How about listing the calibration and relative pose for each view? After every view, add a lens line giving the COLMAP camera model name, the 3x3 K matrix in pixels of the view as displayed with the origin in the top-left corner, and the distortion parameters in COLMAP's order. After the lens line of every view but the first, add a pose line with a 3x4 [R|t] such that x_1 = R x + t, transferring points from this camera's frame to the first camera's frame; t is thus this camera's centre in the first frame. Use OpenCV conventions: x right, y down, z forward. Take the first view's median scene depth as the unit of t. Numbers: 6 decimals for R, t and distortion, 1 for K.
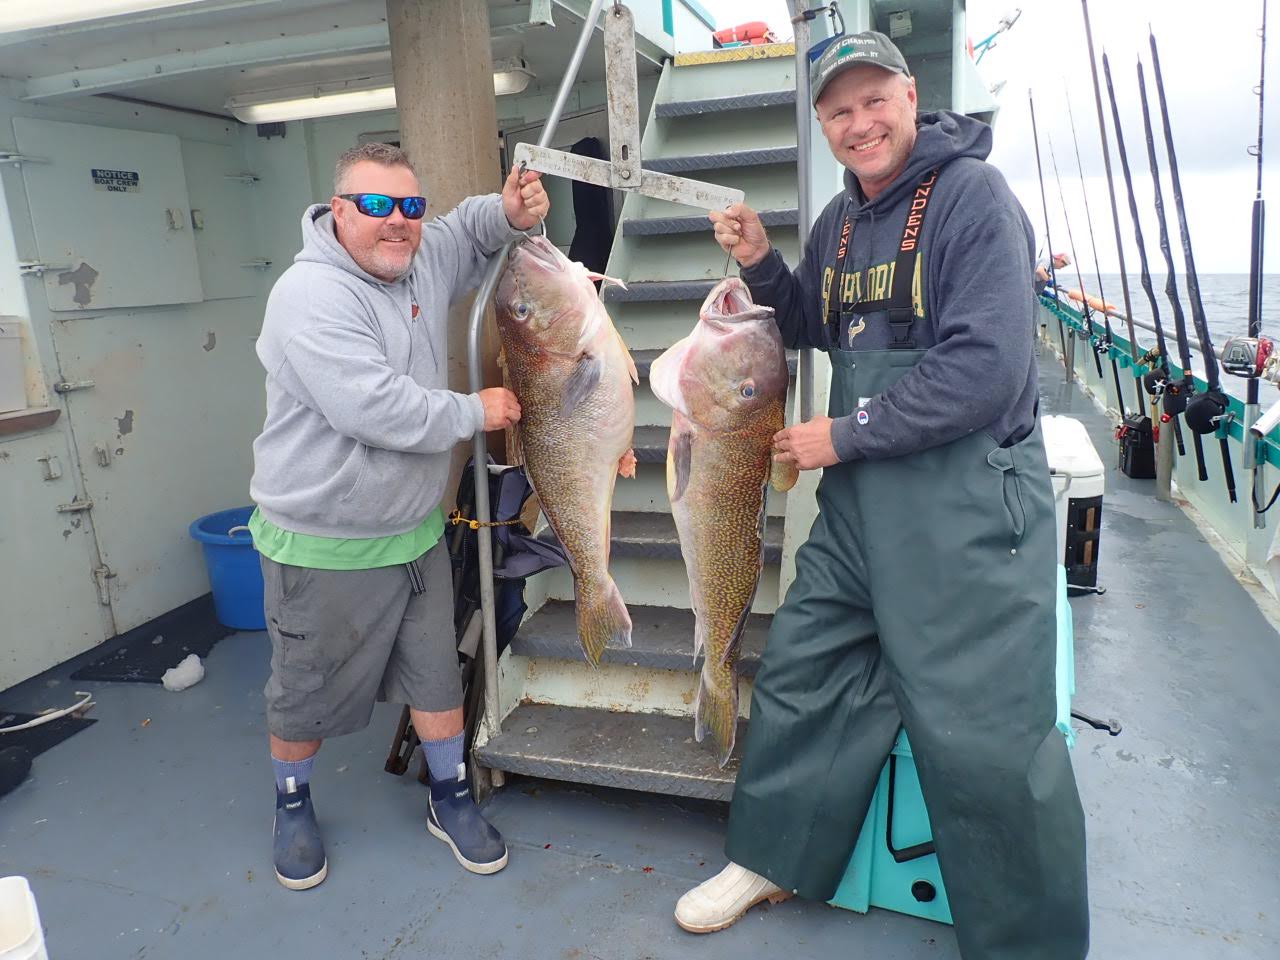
lens RADIAL K [[890.8, 0, 659.5], [0, 890.8, 480.6], [0, 0, 1]] dist [0.043817, -0.018734]
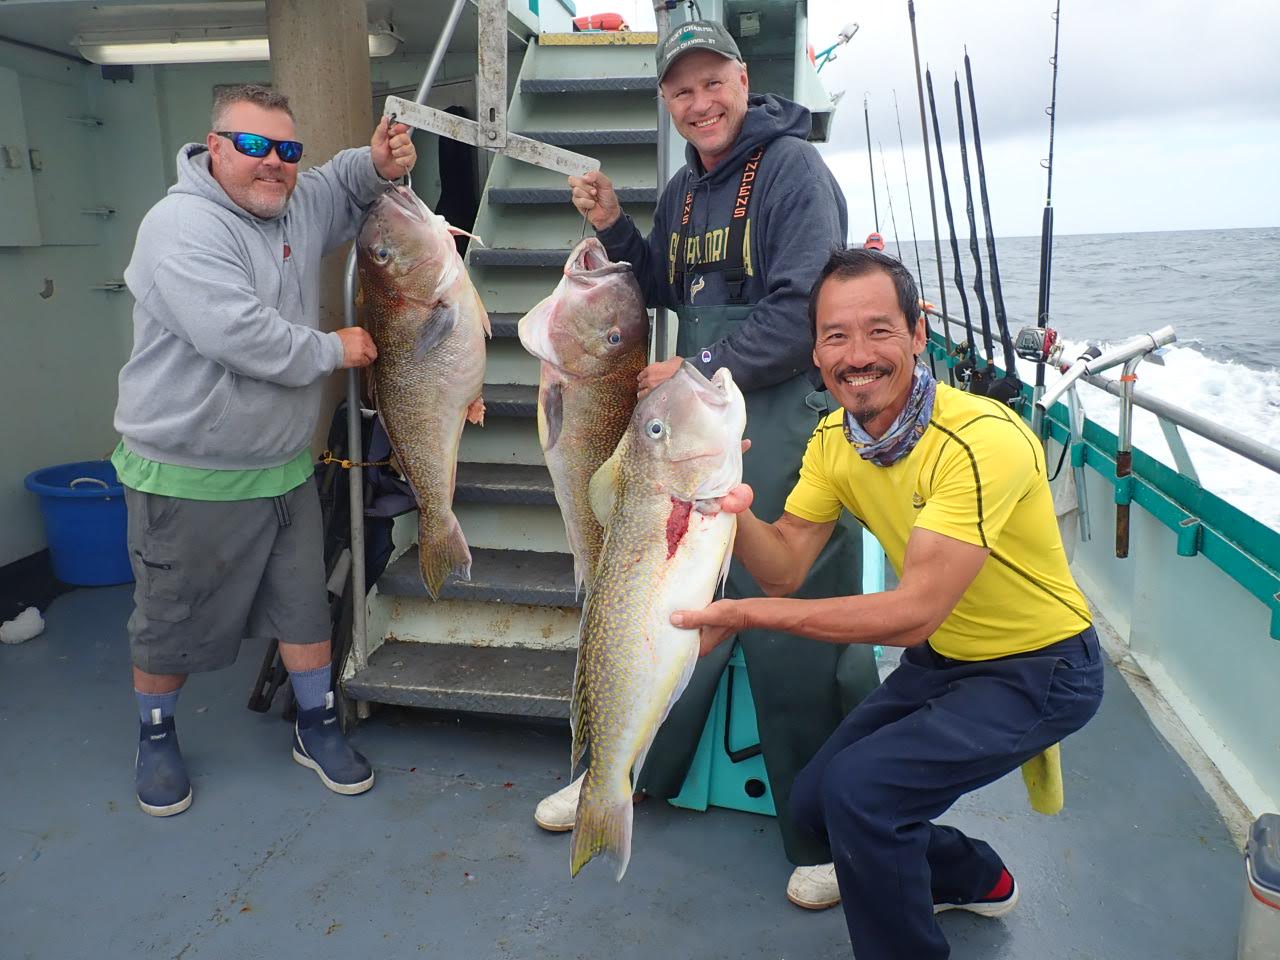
lens RADIAL K [[890.8, 0, 659.5], [0, 890.8, 480.6], [0, 0, 1]] dist [0.043817, -0.018734]
pose [[0.986880, 0.002389, 0.161436, -0.009846], [-0.003928, 0.999950, 0.009212, 0.056735], [-0.161406, -0.009726, 0.986840, -0.097021]]
